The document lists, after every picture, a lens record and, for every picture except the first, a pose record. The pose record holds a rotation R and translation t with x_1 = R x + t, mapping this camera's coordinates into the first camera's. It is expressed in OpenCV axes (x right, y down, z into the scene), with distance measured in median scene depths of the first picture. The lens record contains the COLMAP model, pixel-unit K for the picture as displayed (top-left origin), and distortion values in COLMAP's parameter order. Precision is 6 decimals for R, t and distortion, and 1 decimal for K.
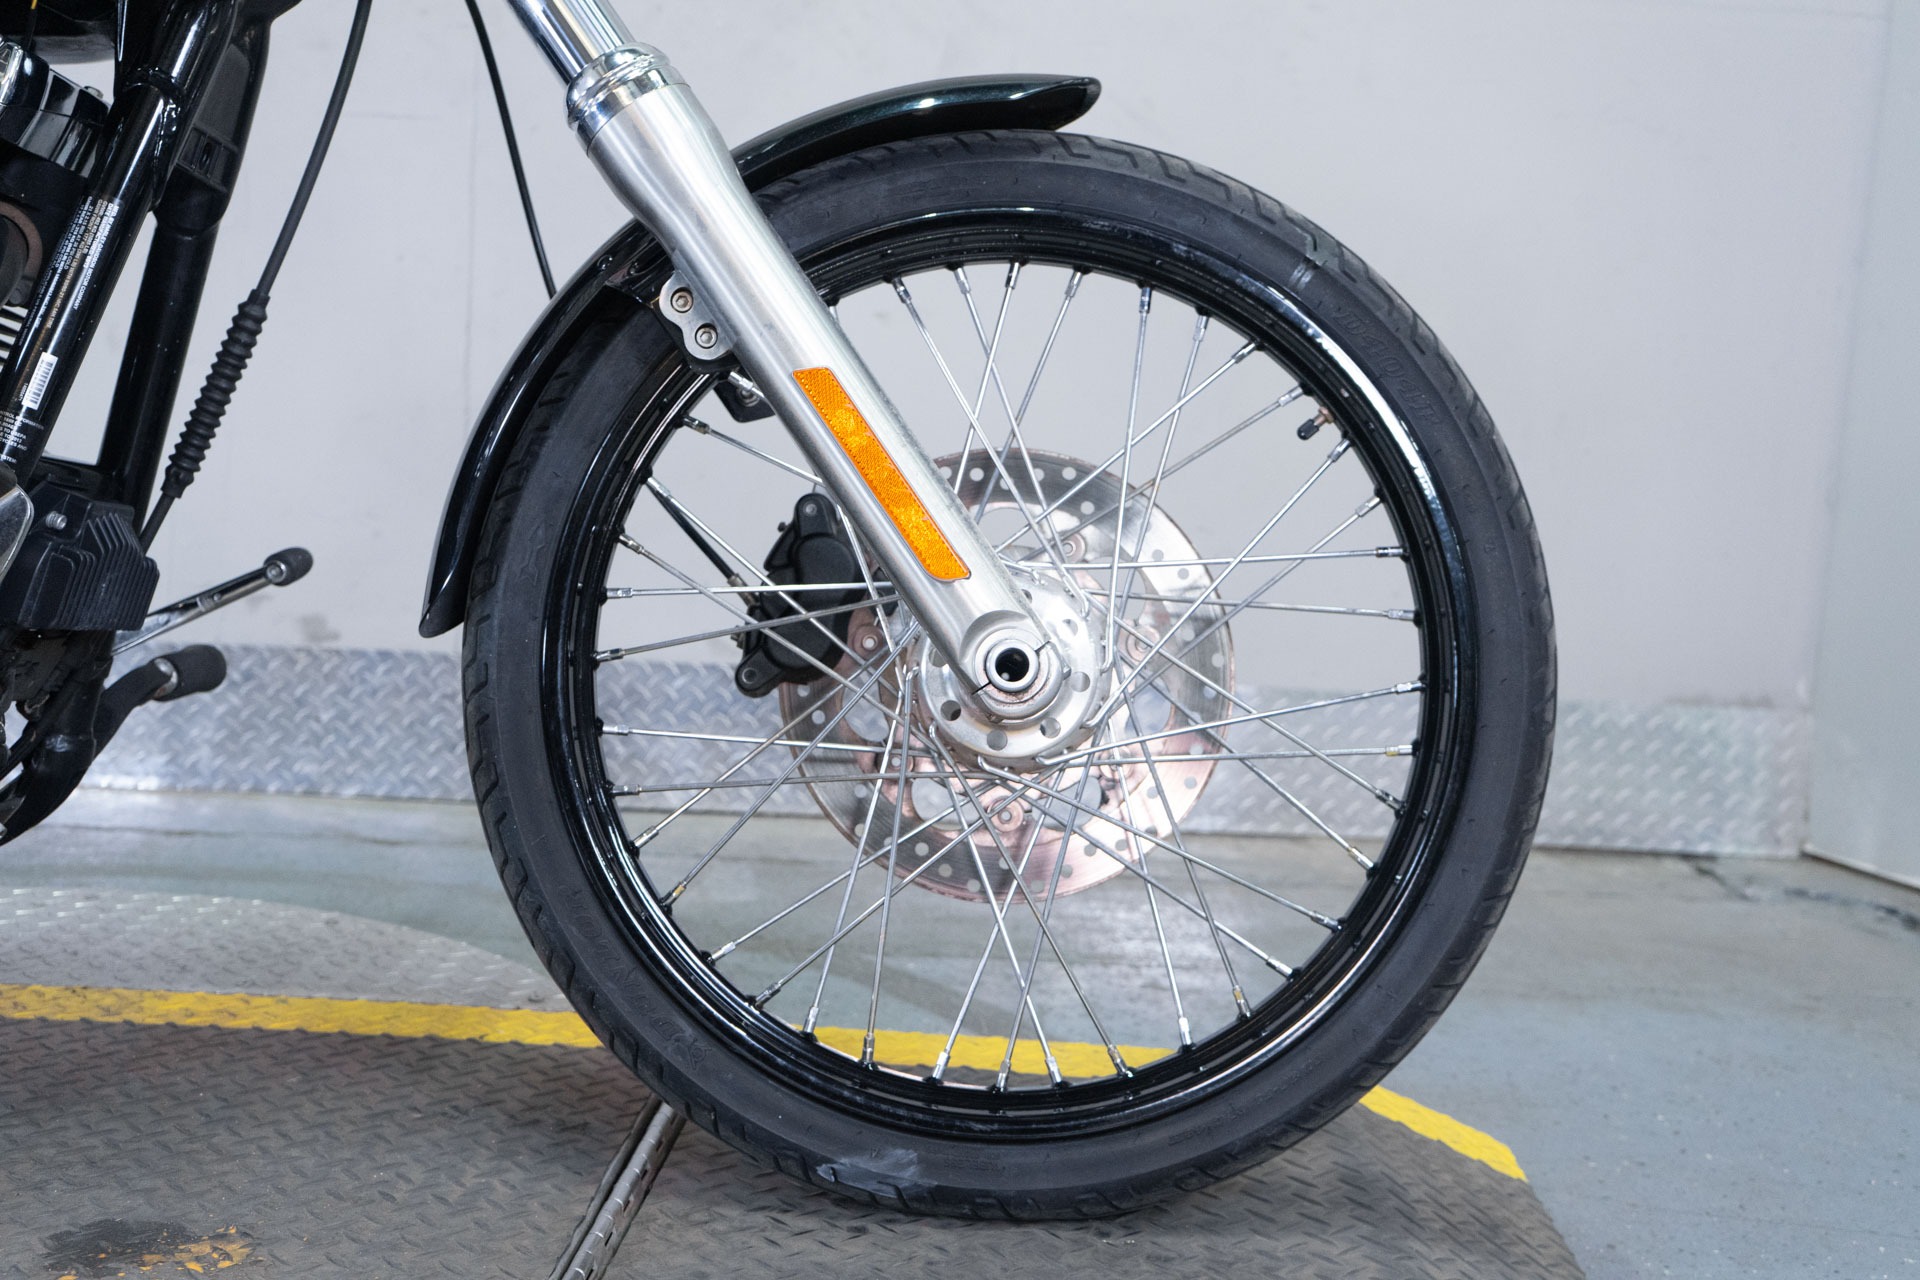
lens RADIAL K [[2061.0, 0, 965.2], [0, 2061.0, 640.1], [0, 0, 1]] dist [0.008884, 0.000000]
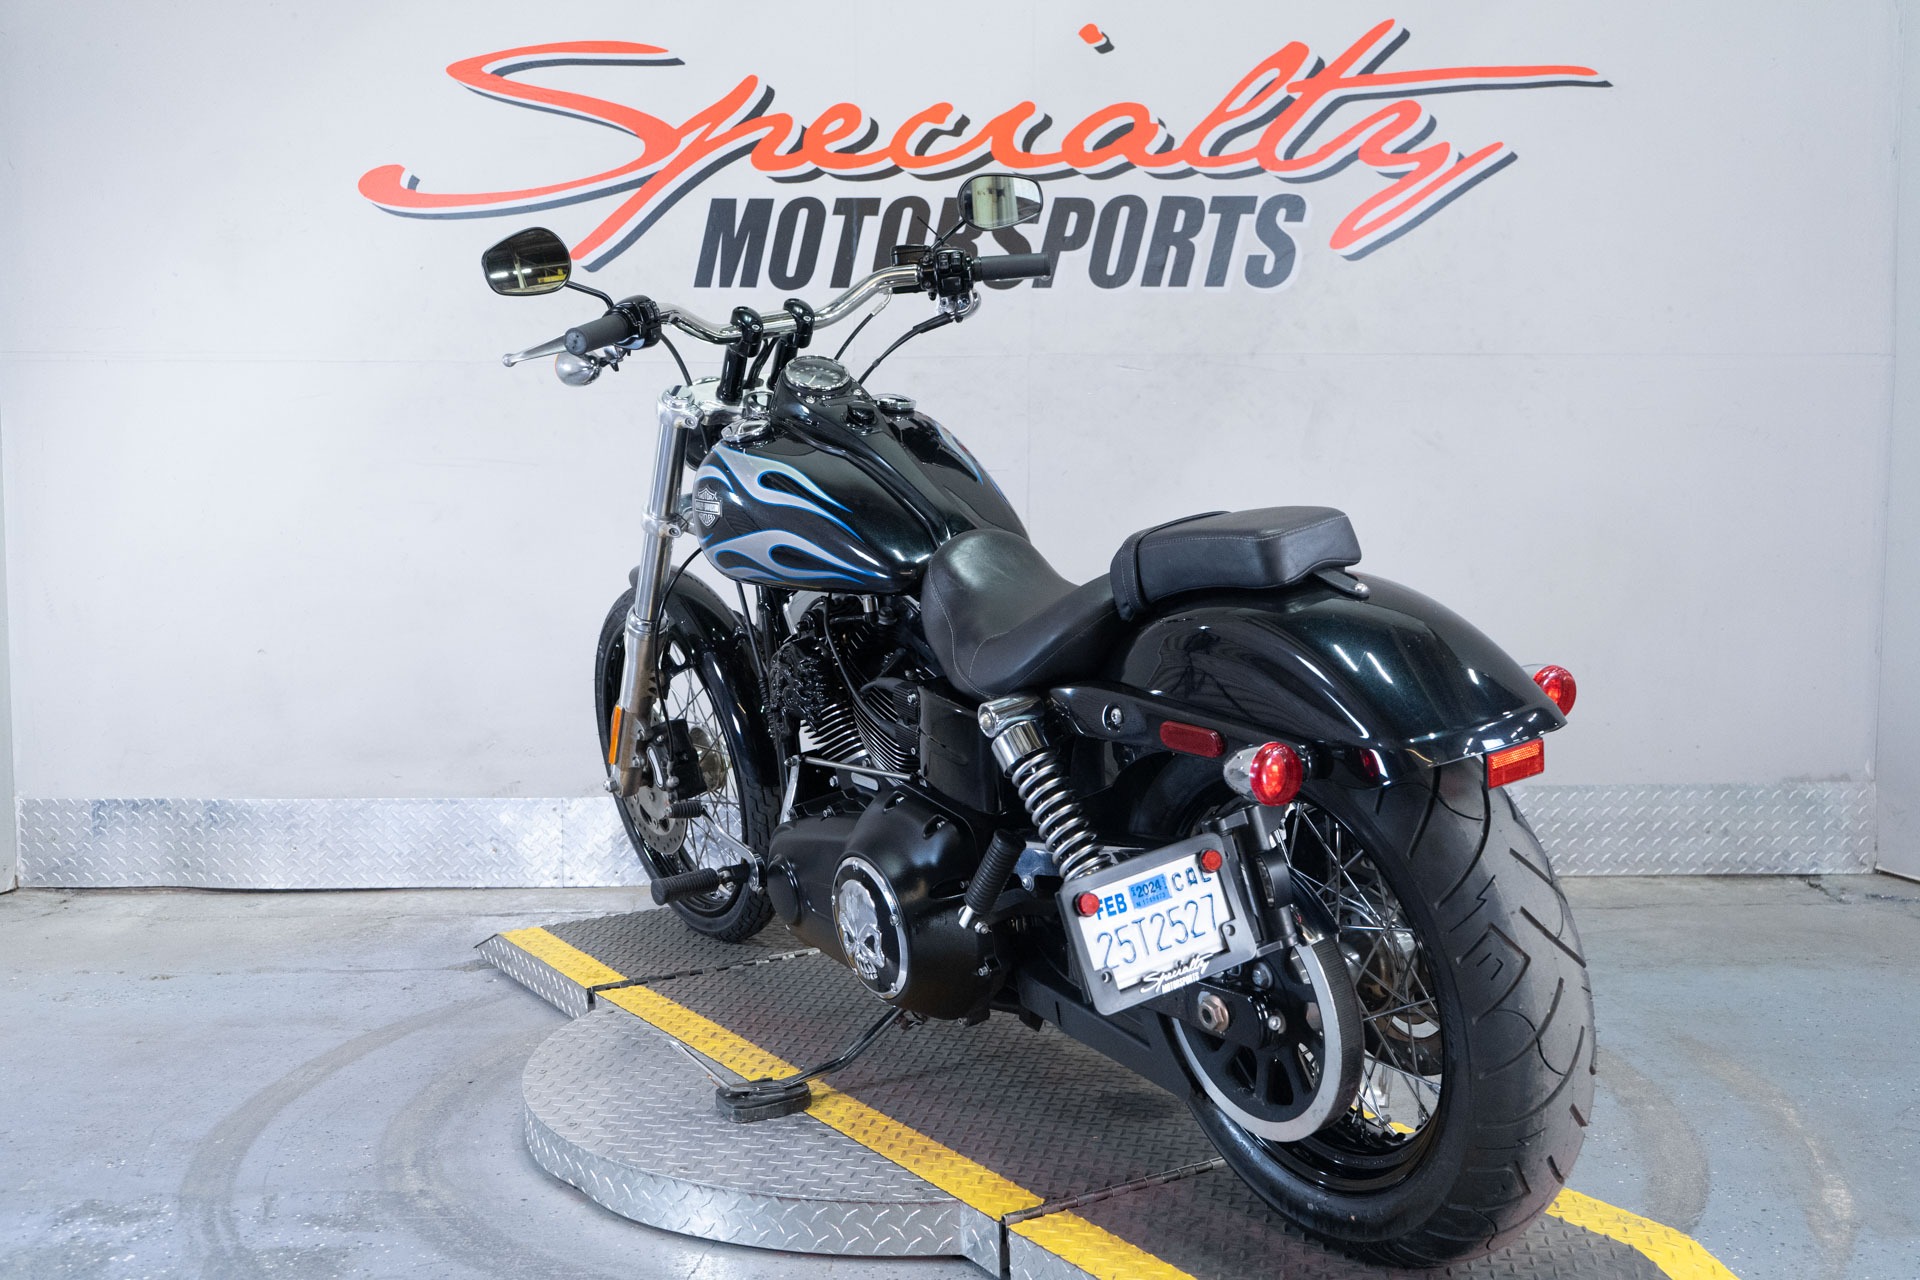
lens RADIAL K [[1973.3, 0, 960.1], [0, 1973.3, 637.5], [0, 0, 1]] dist [0.000387, 0.000000]
pose [[0.997247, -0.057262, -0.047121, -0.220277], [0.056270, 0.998170, -0.022130, -0.083628], [0.048302, 0.019417, 0.998644, -0.567827]]
